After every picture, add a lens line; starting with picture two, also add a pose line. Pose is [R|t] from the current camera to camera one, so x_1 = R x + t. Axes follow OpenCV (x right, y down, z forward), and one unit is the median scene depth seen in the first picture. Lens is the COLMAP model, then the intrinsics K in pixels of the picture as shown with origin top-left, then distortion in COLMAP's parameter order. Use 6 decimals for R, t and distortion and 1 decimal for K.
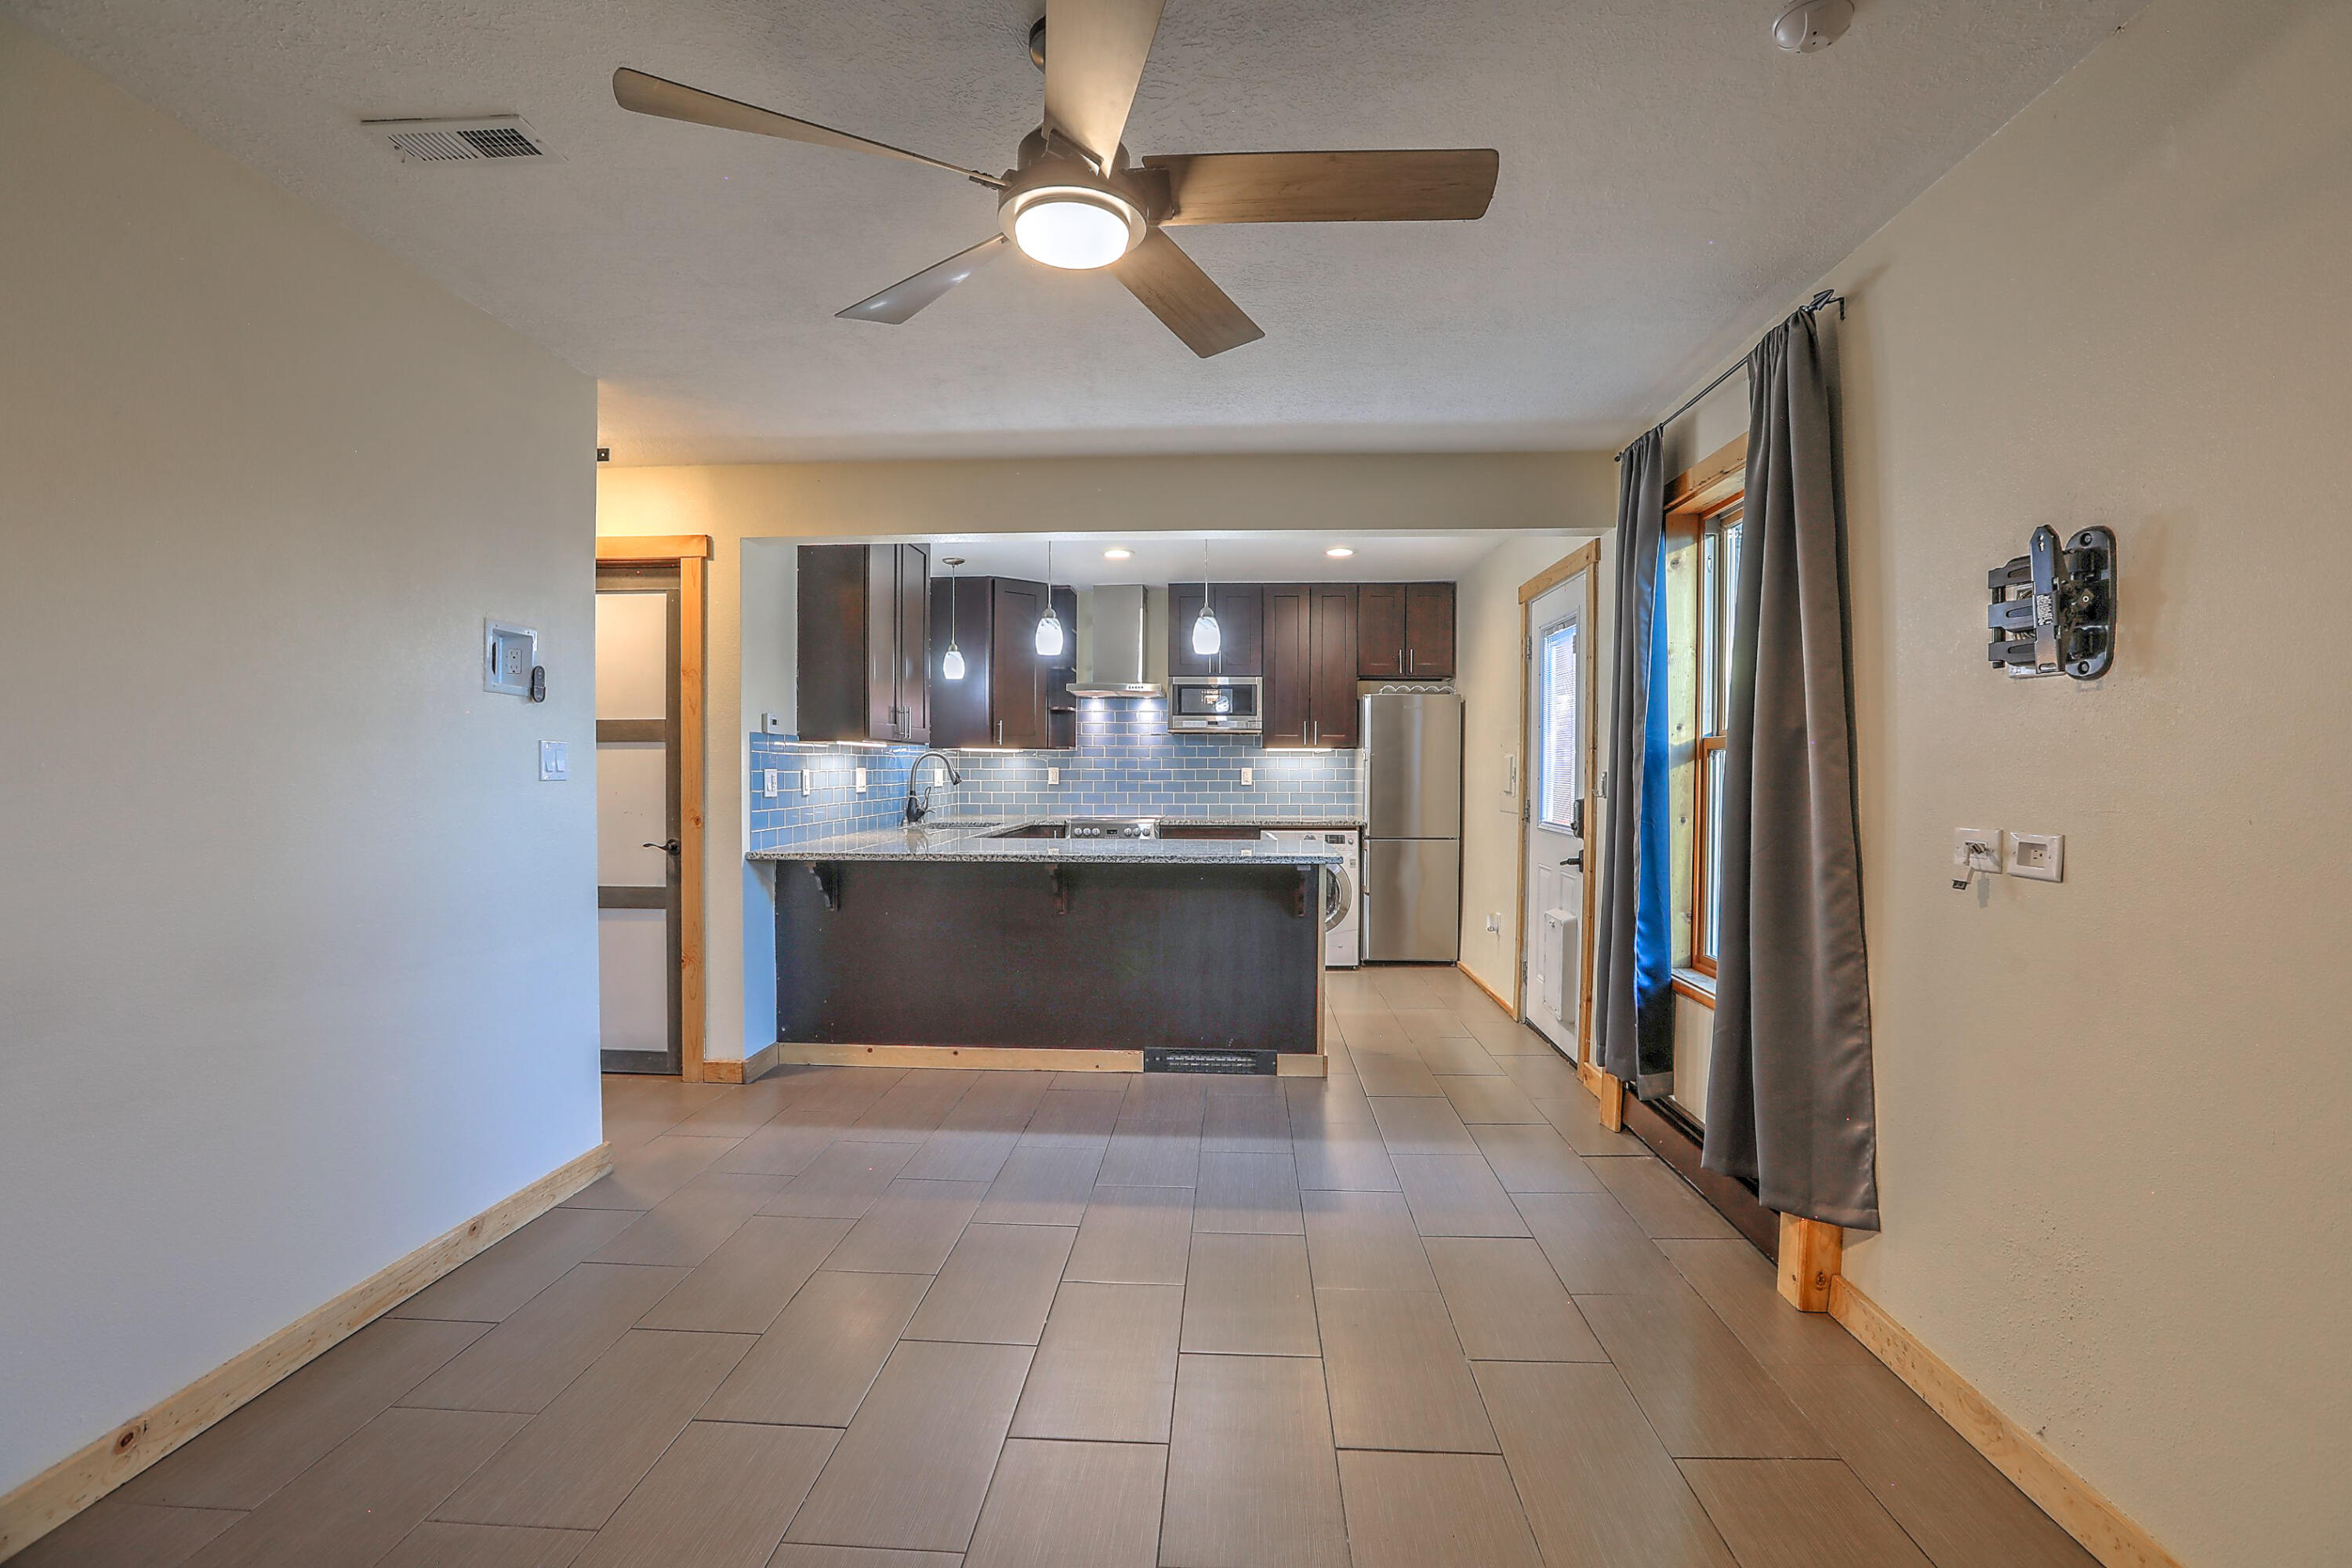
lens RADIAL K [[1067.0, 0, 1174.7], [0, 1067.0, 781.1], [0, 0, 1]] dist [-0.039876, 0.014021]
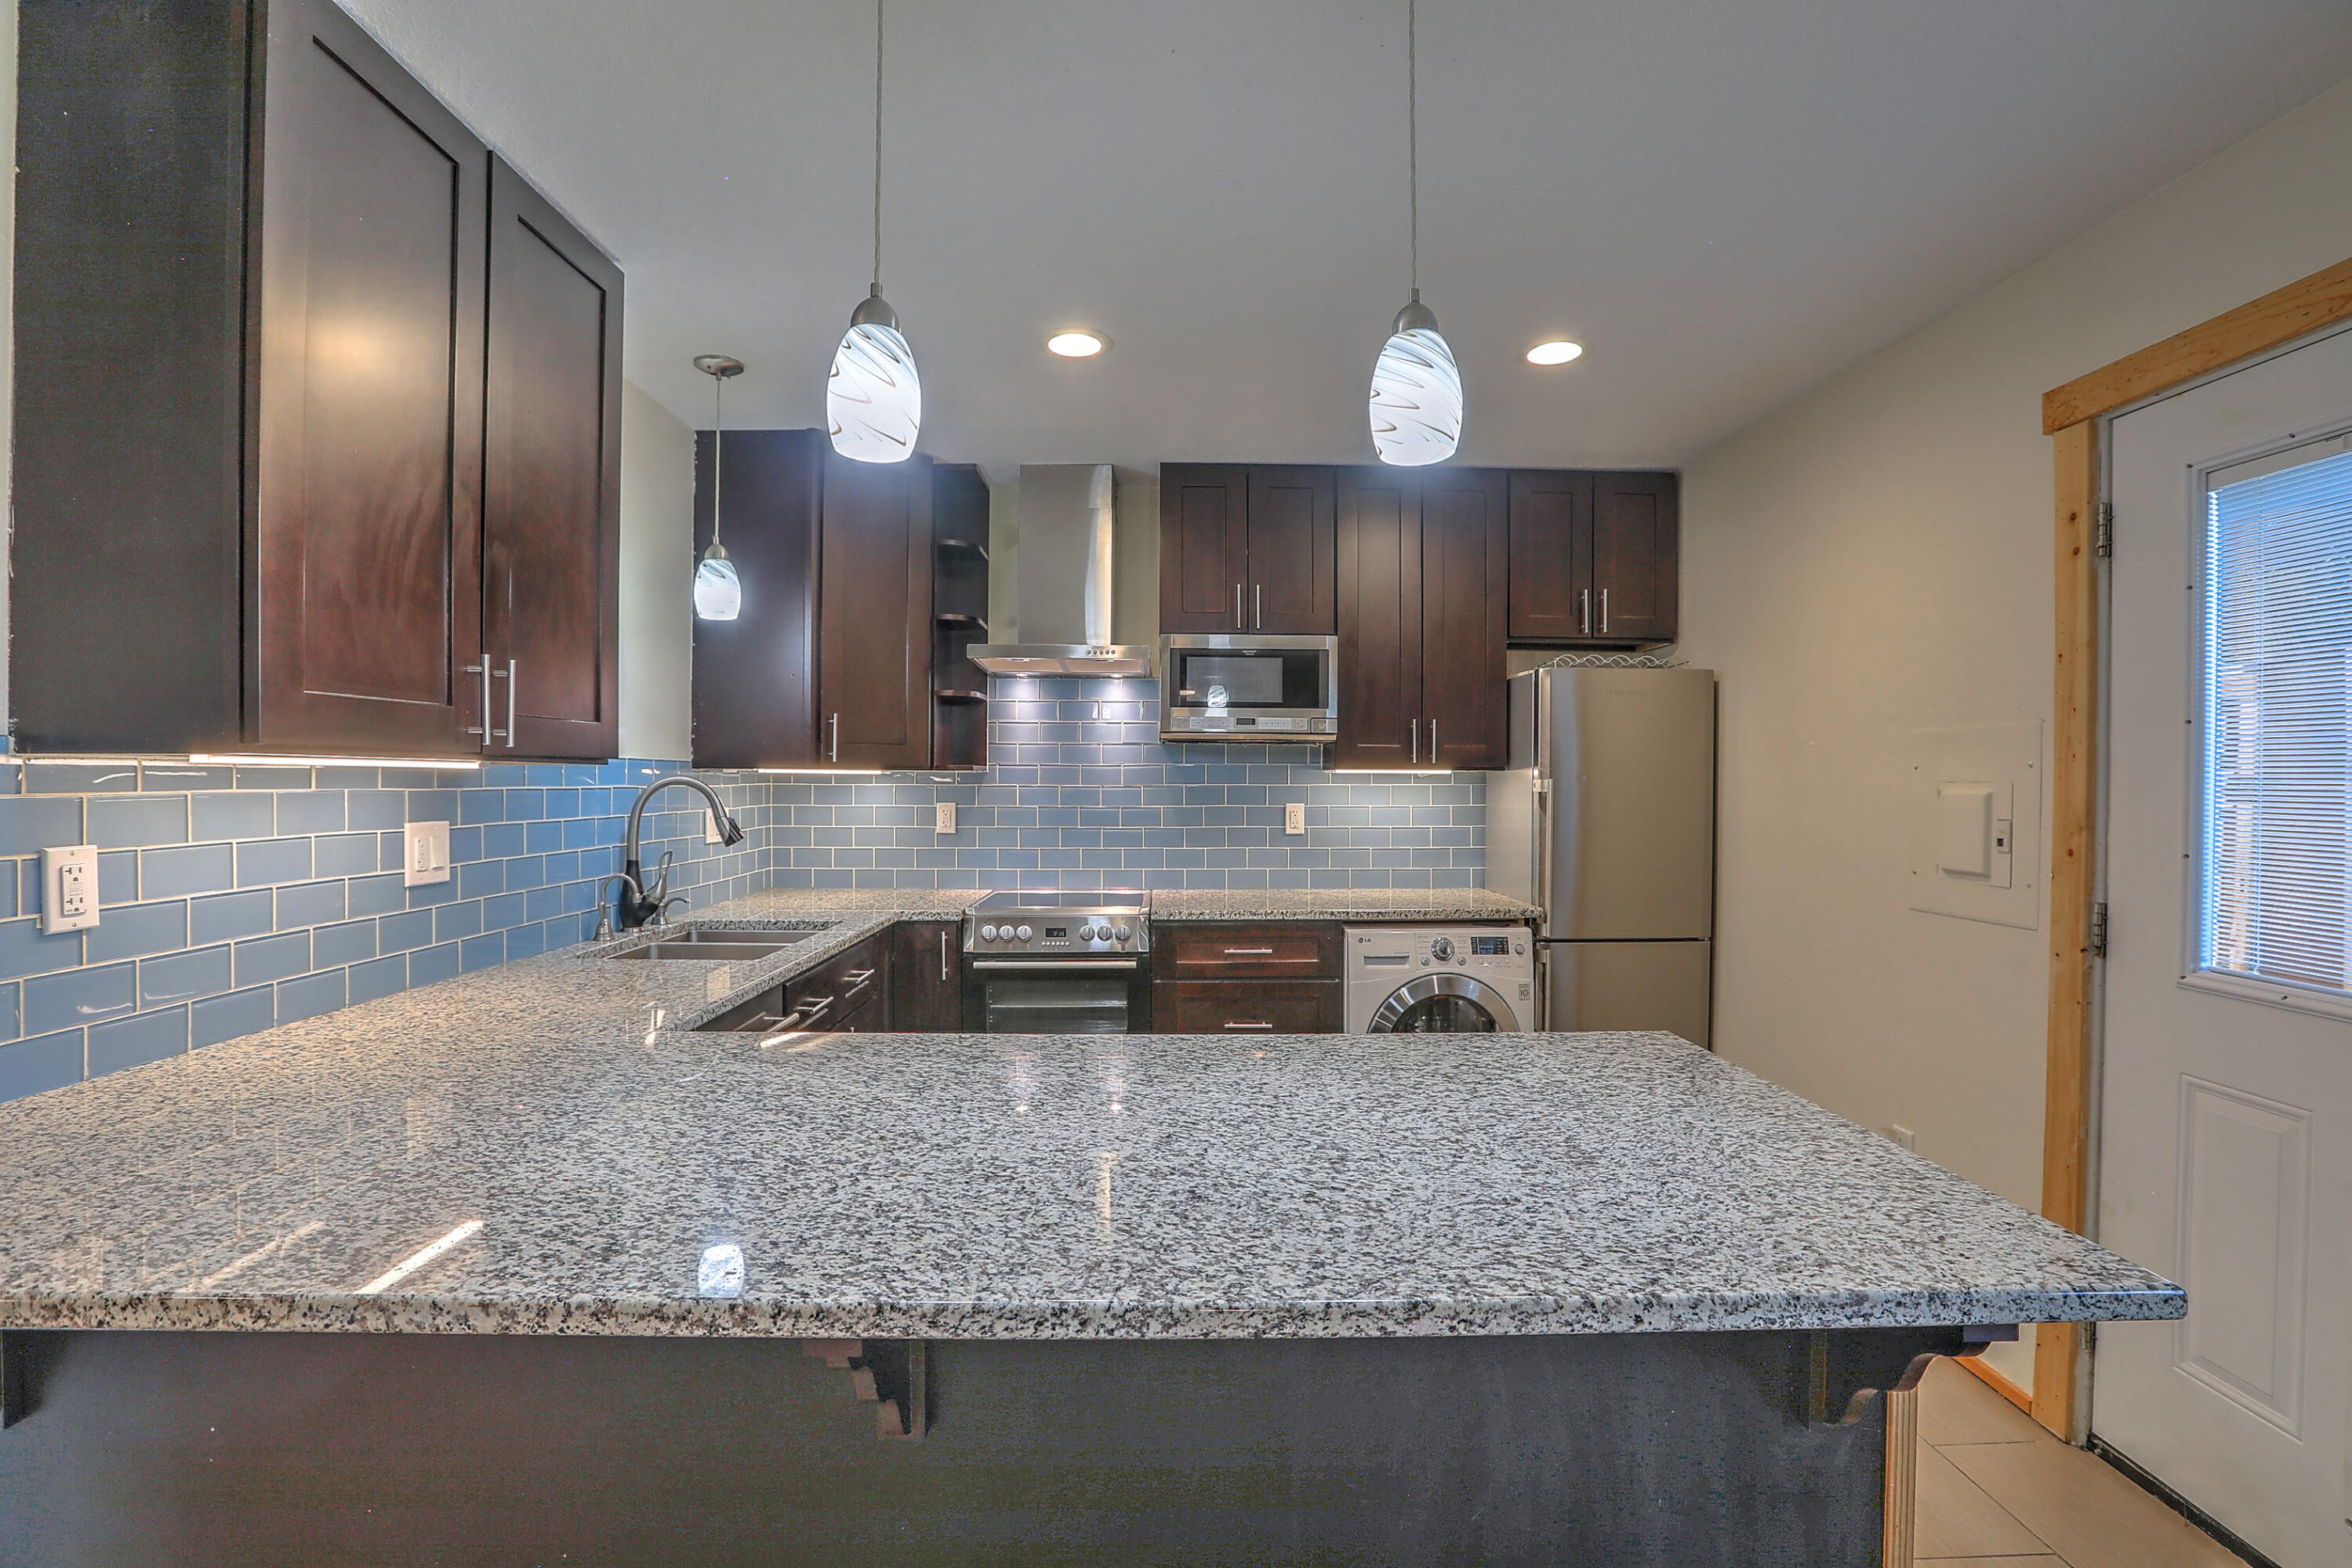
lens RADIAL K [[1067.0, 0, 1188.4], [0, 1067.0, 782.4], [0, 0, 1]] dist [-0.039876, 0.014021]
pose [[0.996107, 0.000775, 0.088144, -0.039138], [0.000238, 0.999934, -0.011474, -0.017879], [-0.088147, 0.011451, 0.996042, 0.464183]]
